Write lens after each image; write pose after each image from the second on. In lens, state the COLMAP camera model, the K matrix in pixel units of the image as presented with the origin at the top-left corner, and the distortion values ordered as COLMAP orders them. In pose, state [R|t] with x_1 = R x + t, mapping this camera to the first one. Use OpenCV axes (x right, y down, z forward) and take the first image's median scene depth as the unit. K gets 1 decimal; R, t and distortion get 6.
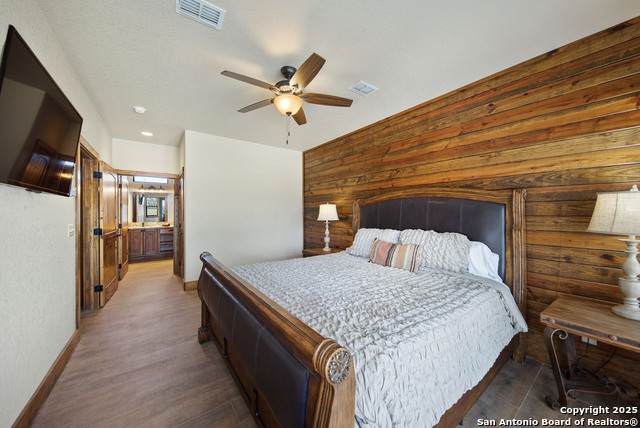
lens RADIAL K [[234.1, 0, 315.8], [0, 234.1, 211.2], [0, 0, 1]] dist [-0.011074, -0.000936]
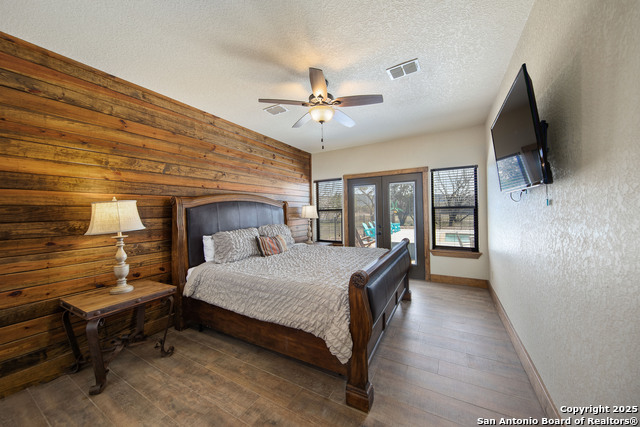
lens RADIAL K [[234.1, 0, 315.9], [0, 234.1, 213.8], [0, 0, 1]] dist [-0.011074, -0.000936]
pose [[-0.438733, 0.002683, 0.898614, -0.605241], [0.016047, 0.999859, 0.004849, 0.005763], [-0.898474, 0.016547, -0.438714, 0.858811]]
